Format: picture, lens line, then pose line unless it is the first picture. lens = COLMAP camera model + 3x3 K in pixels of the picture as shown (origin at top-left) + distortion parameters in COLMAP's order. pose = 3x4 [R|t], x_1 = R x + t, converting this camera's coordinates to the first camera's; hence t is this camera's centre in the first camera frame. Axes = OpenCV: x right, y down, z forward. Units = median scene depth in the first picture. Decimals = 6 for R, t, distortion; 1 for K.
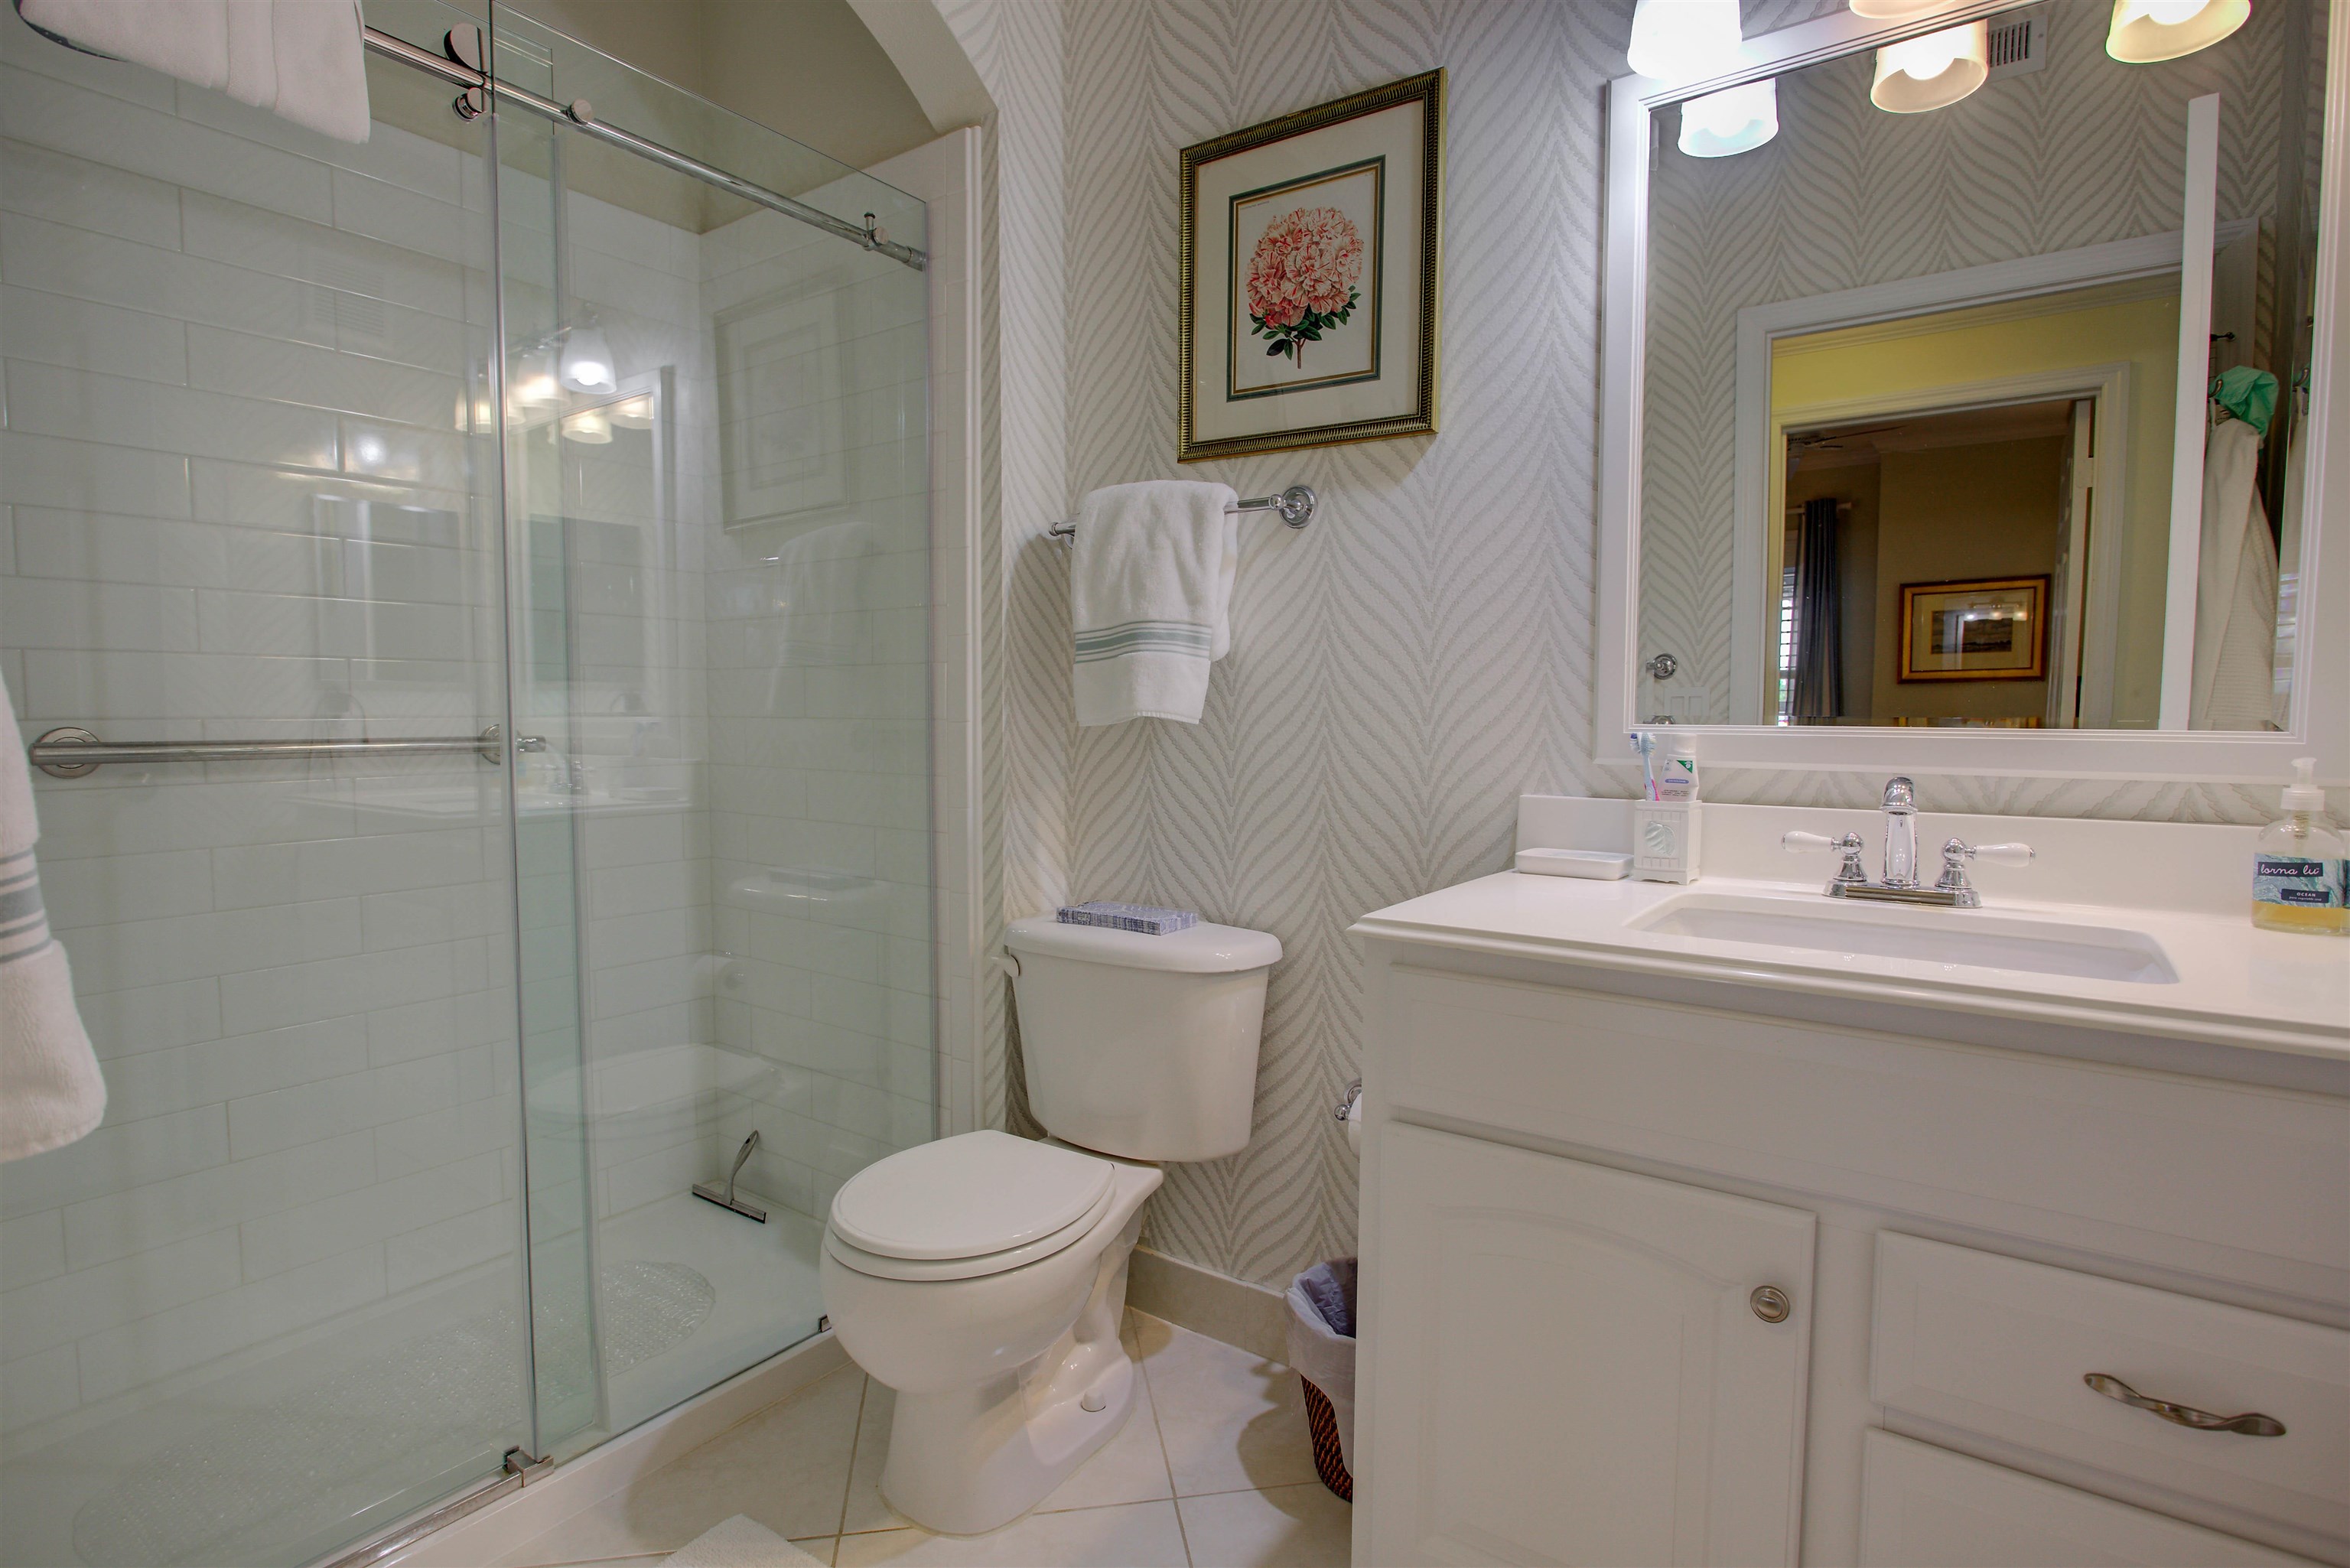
lens RADIAL K [[1192.0, 0, 1175.0], [0, 1192.0, 784.0], [0, 0, 1]] dist [-0.016265, 0.006077]
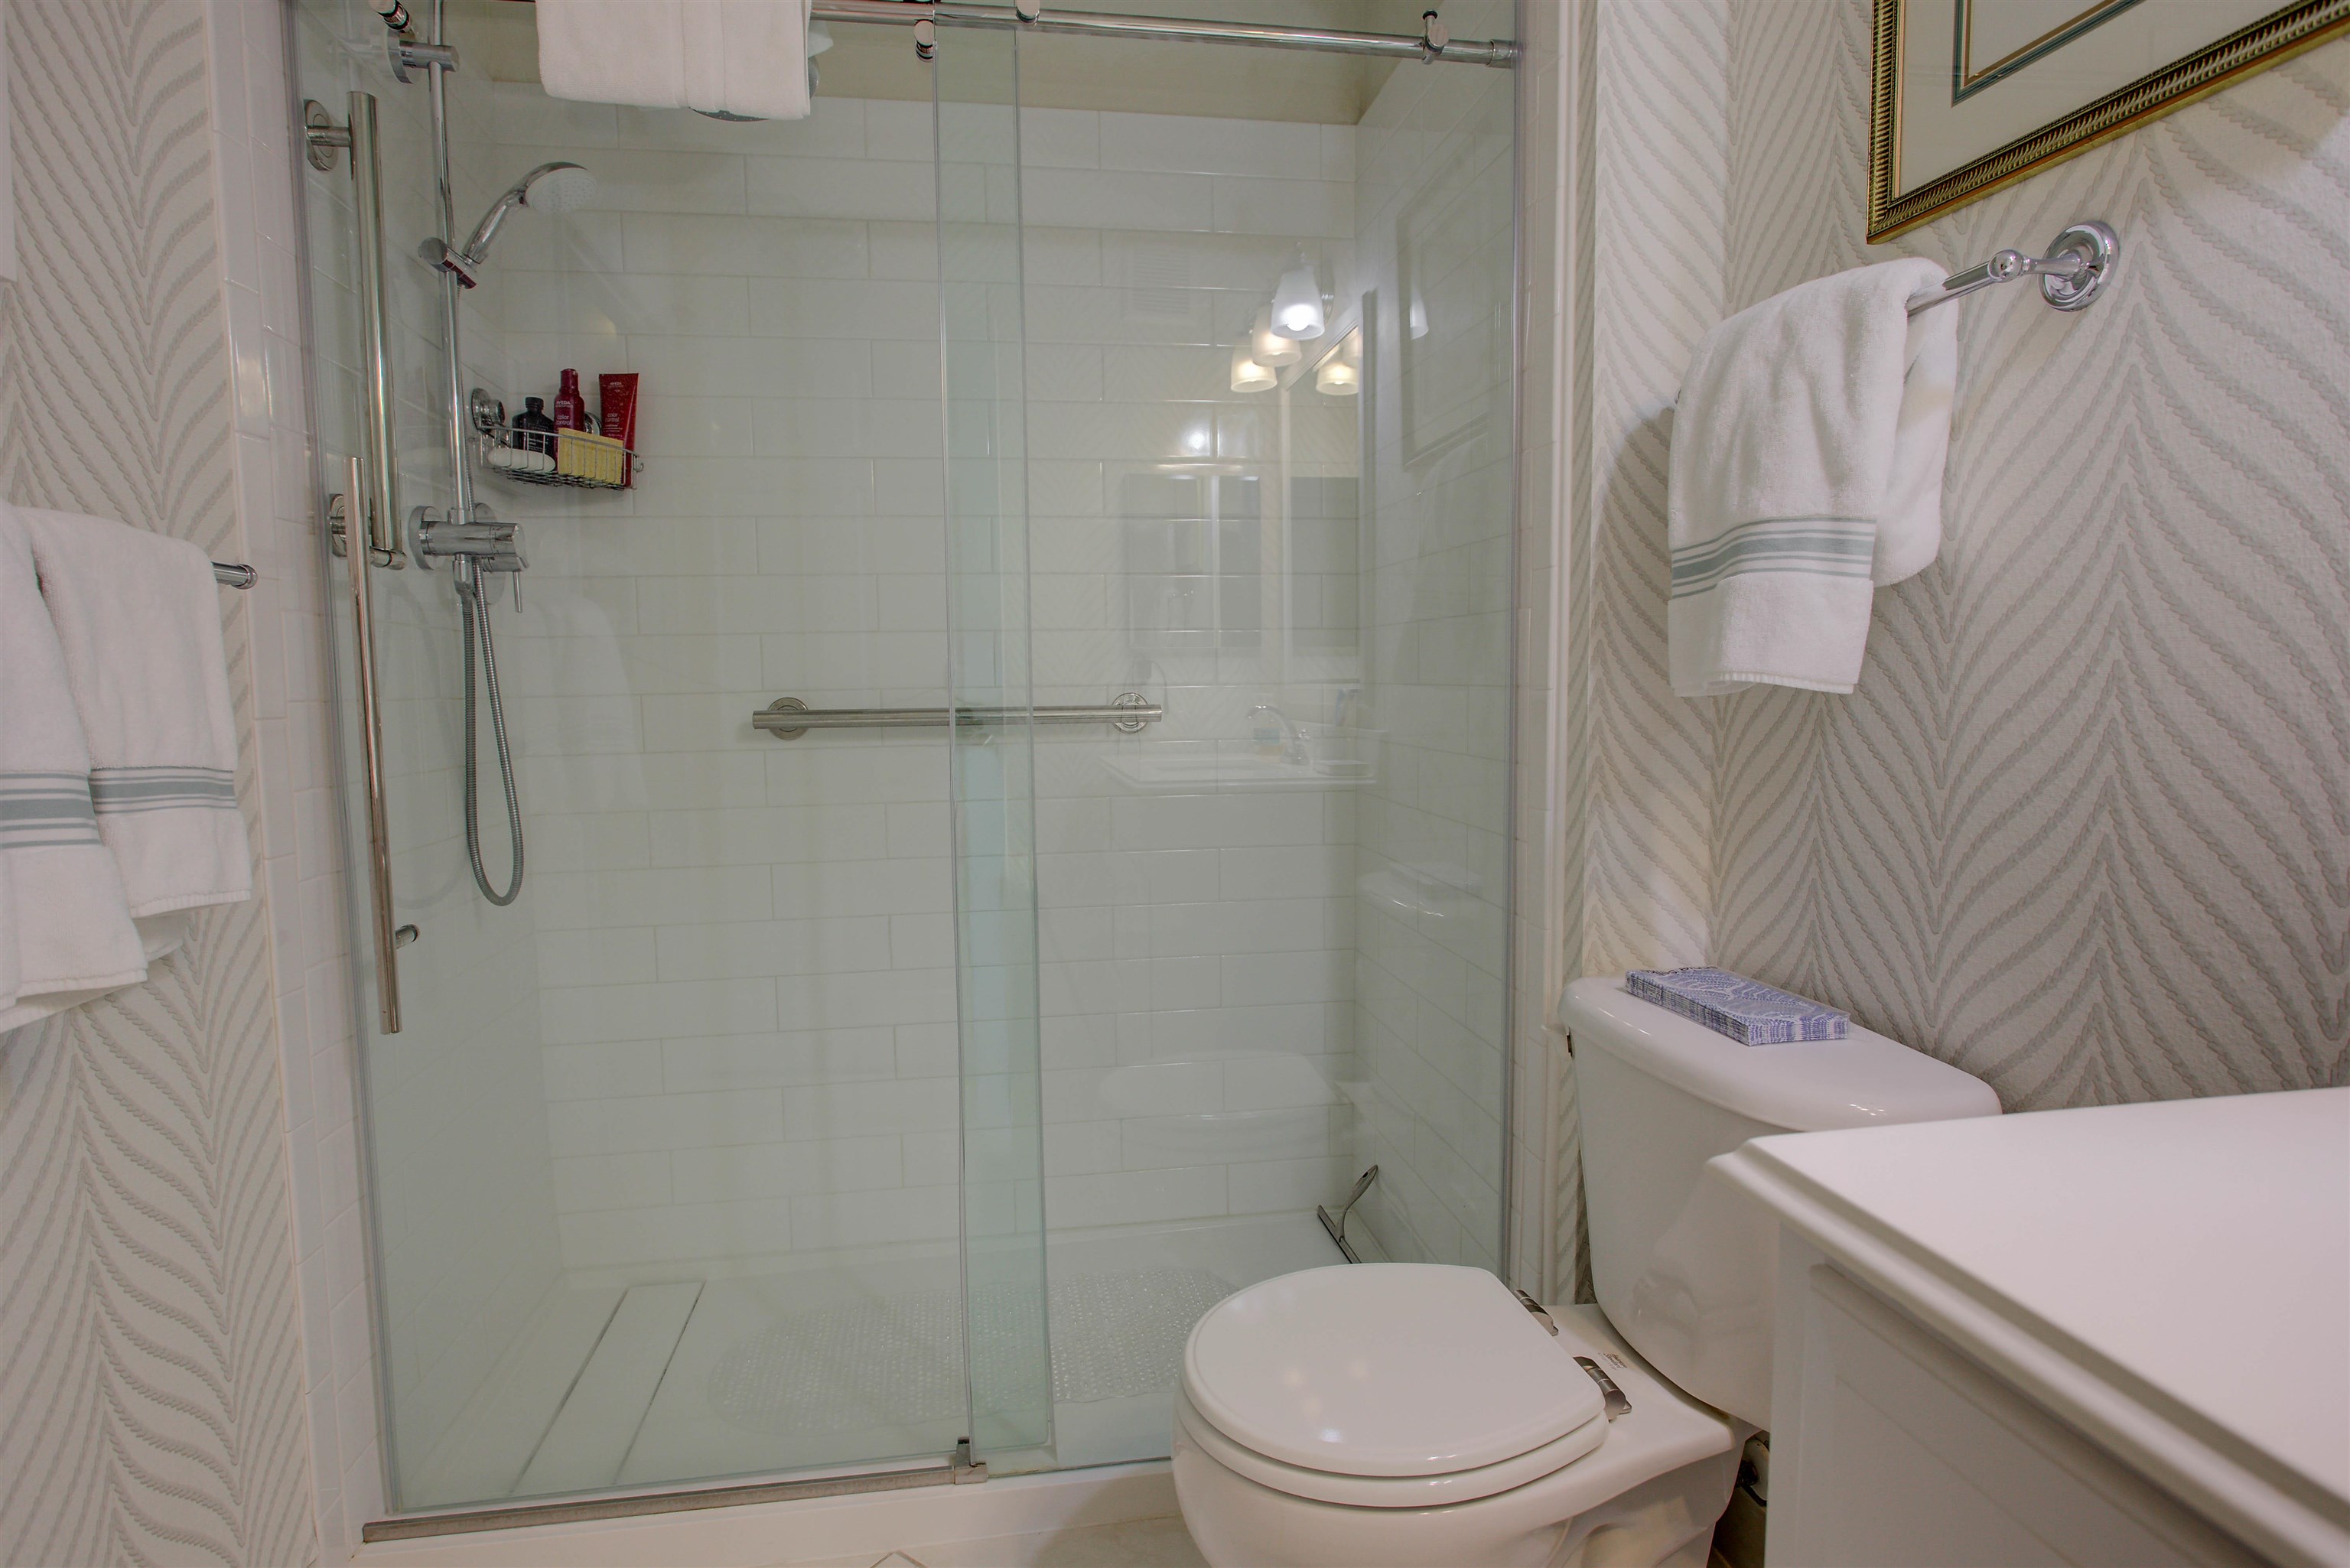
lens RADIAL K [[1232.8, 0, 1175.0], [0, 1232.8, 784.0], [0, 0, 1]] dist [-0.018541, 0.008345]
pose [[0.698704, 0.050913, -0.713597, 0.214496], [-0.030130, 0.998674, 0.041752, -0.021528], [0.714776, -0.007672, 0.699312, 0.351515]]
